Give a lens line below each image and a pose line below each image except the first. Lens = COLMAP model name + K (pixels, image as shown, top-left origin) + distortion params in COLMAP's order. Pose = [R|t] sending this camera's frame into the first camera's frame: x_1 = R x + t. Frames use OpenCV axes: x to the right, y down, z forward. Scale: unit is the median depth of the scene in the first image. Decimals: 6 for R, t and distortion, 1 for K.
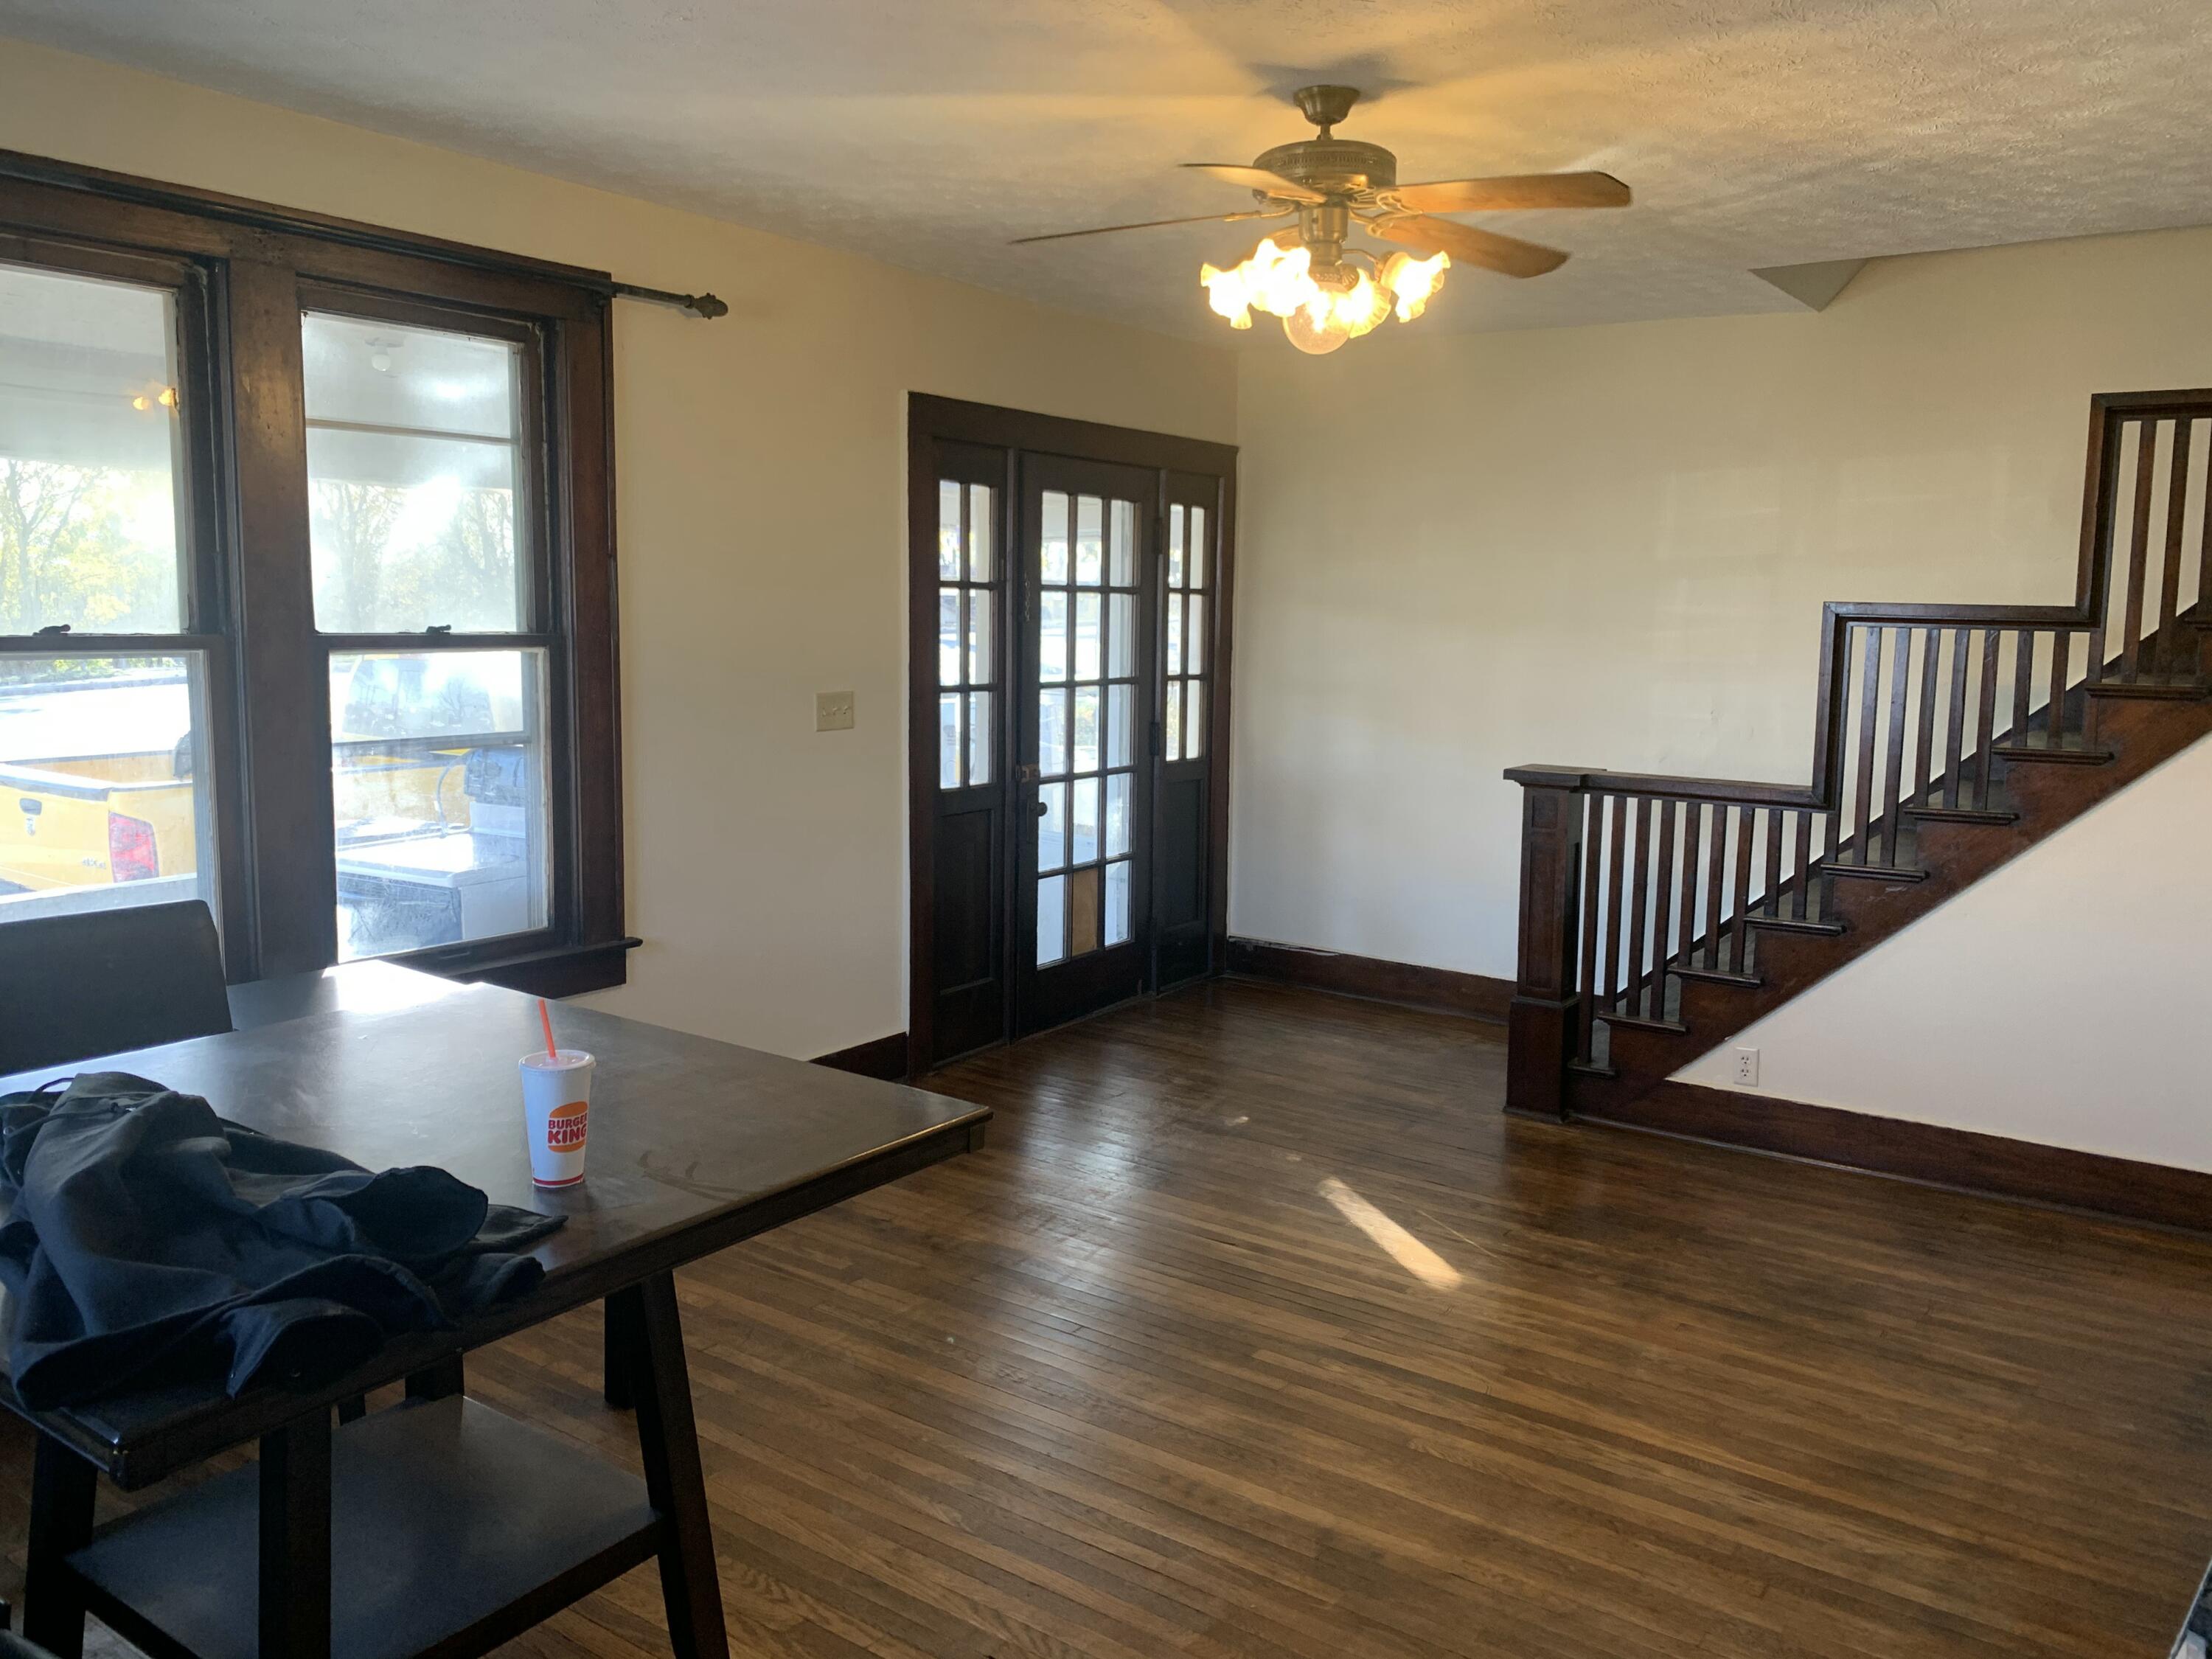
lens RADIAL K [[1674.6, 0, 1103.6], [0, 1674.6, 804.4], [0, 0, 1]] dist [-0.043245, 0.000485]
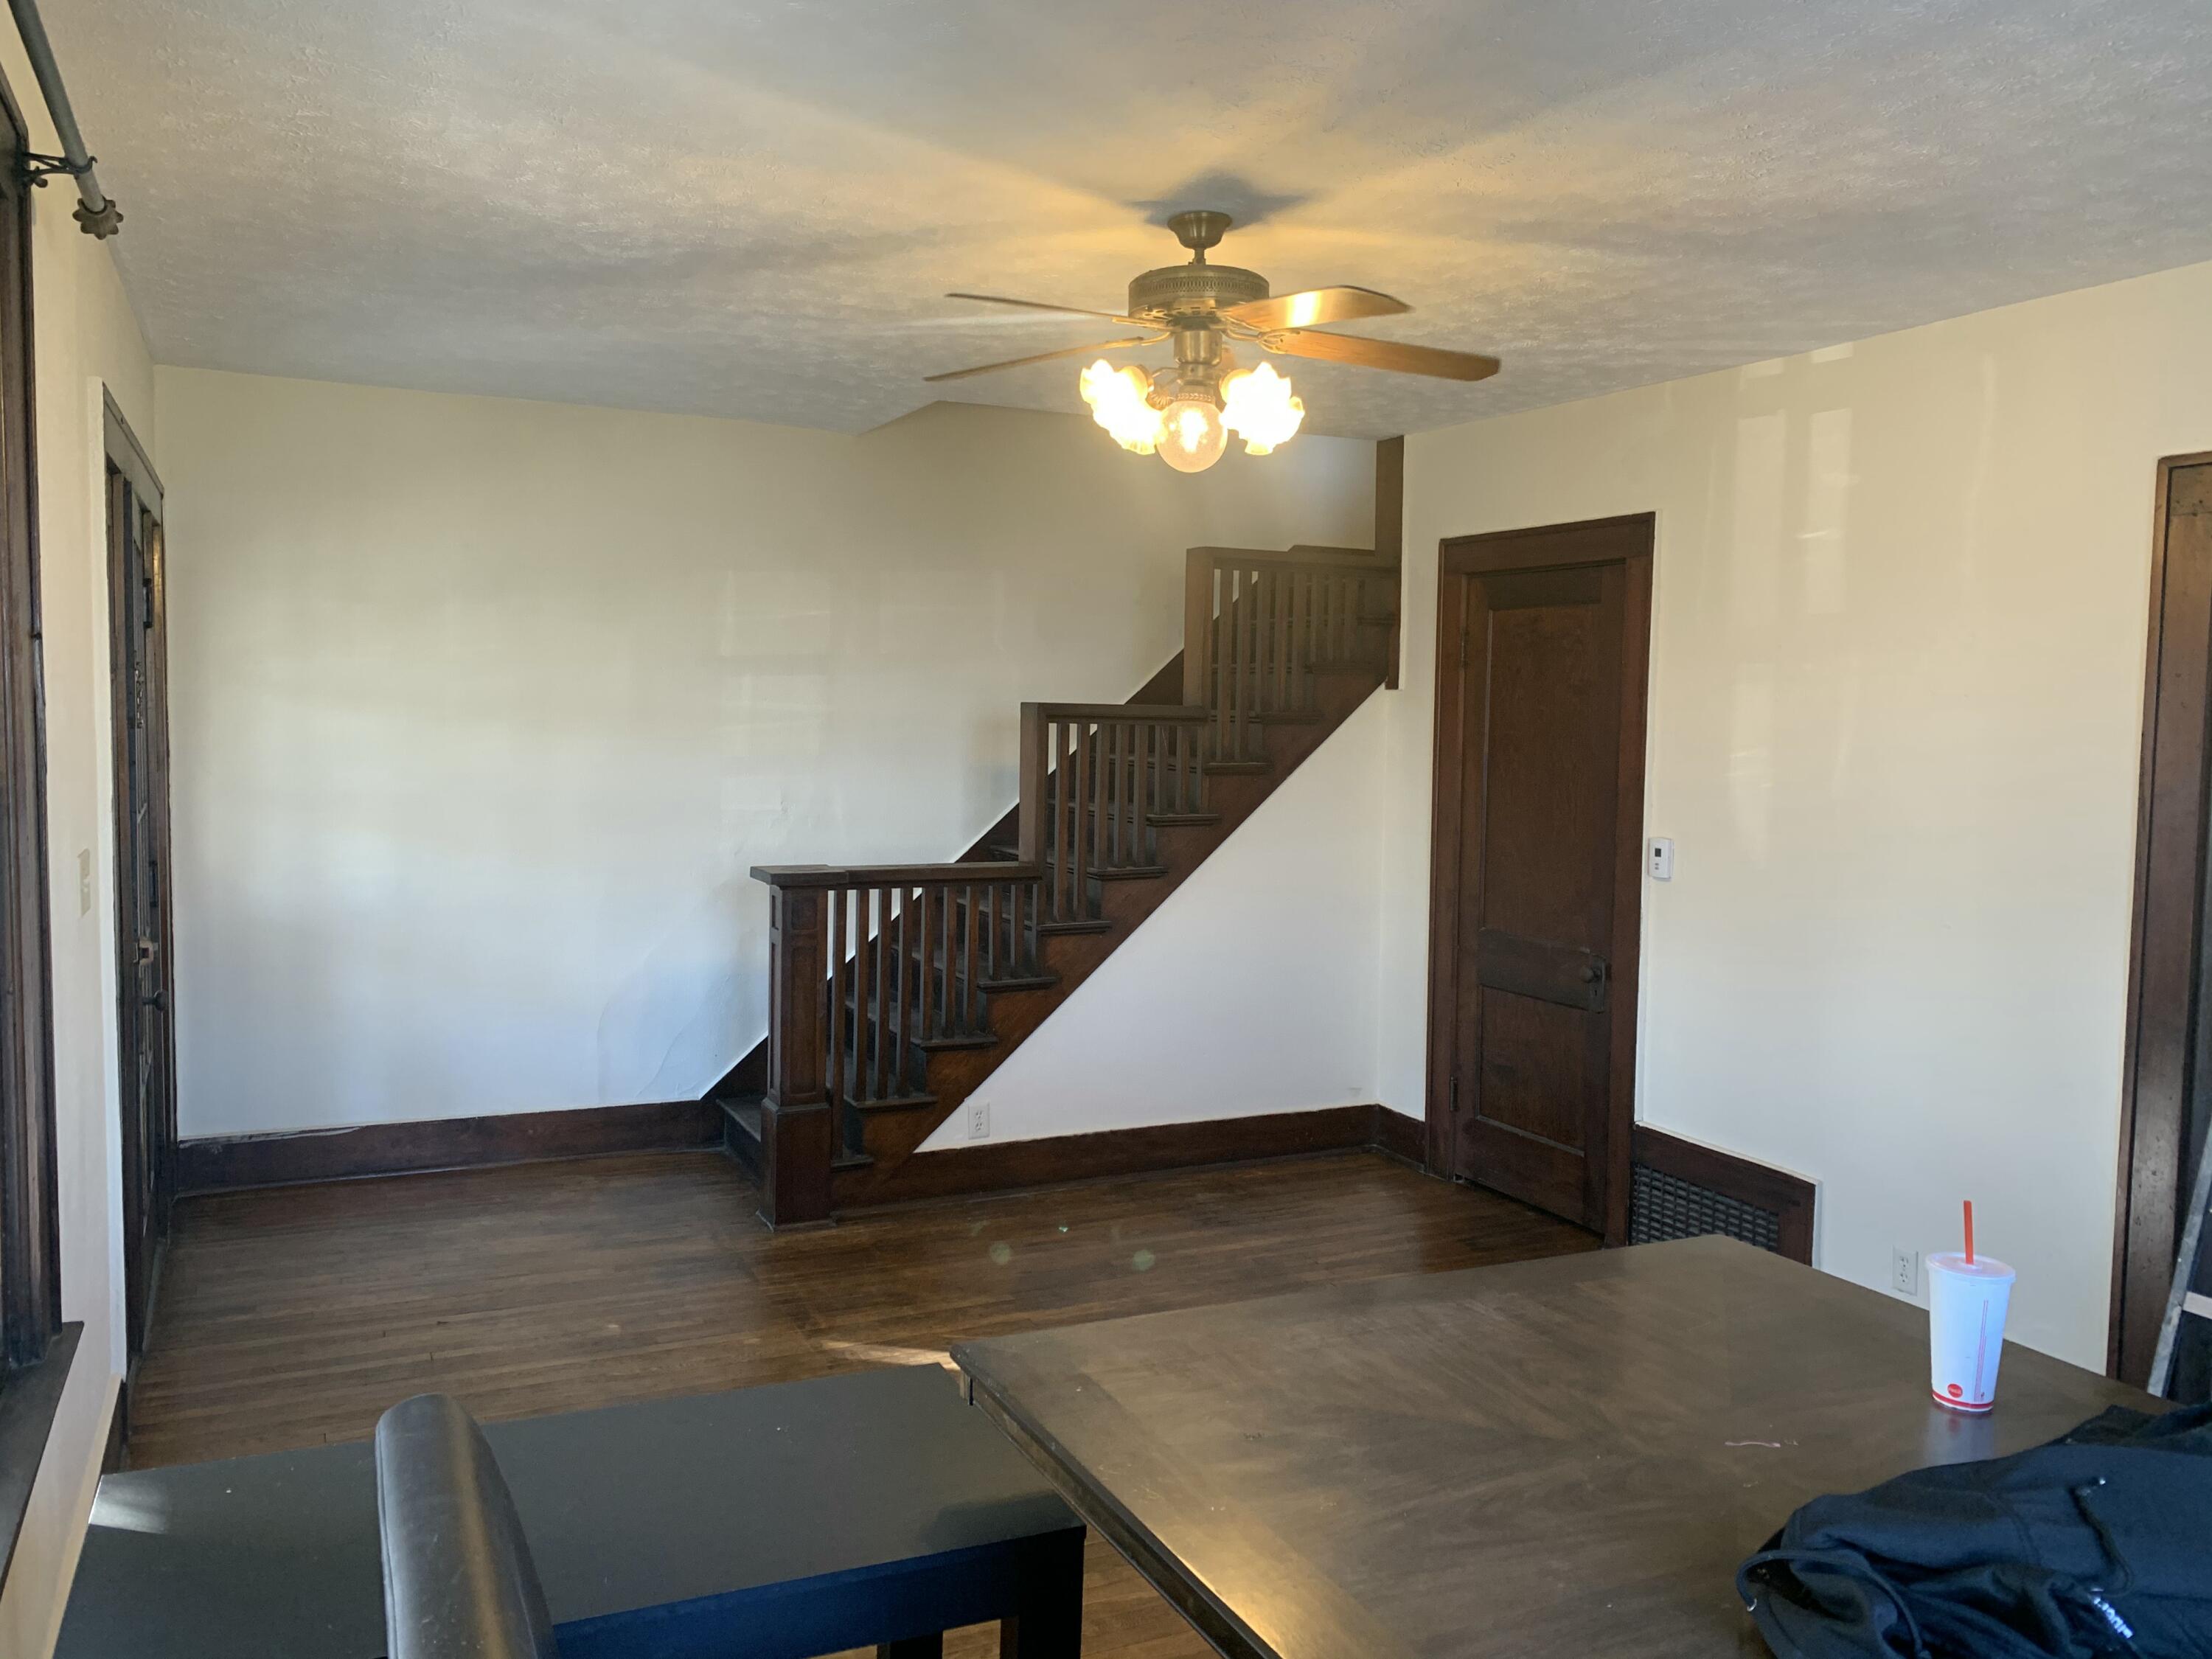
lens RADIAL K [[1680.7, 0, 1103.1], [0, 1680.7, 827.0], [0, 0, 1]] dist [0.114048, -0.269884]
pose [[0.478353, -0.075581, 0.874909, -0.601089], [0.095735, 0.994840, 0.033599, -0.072844], [-0.872934, 0.067687, 0.483120, 0.425081]]
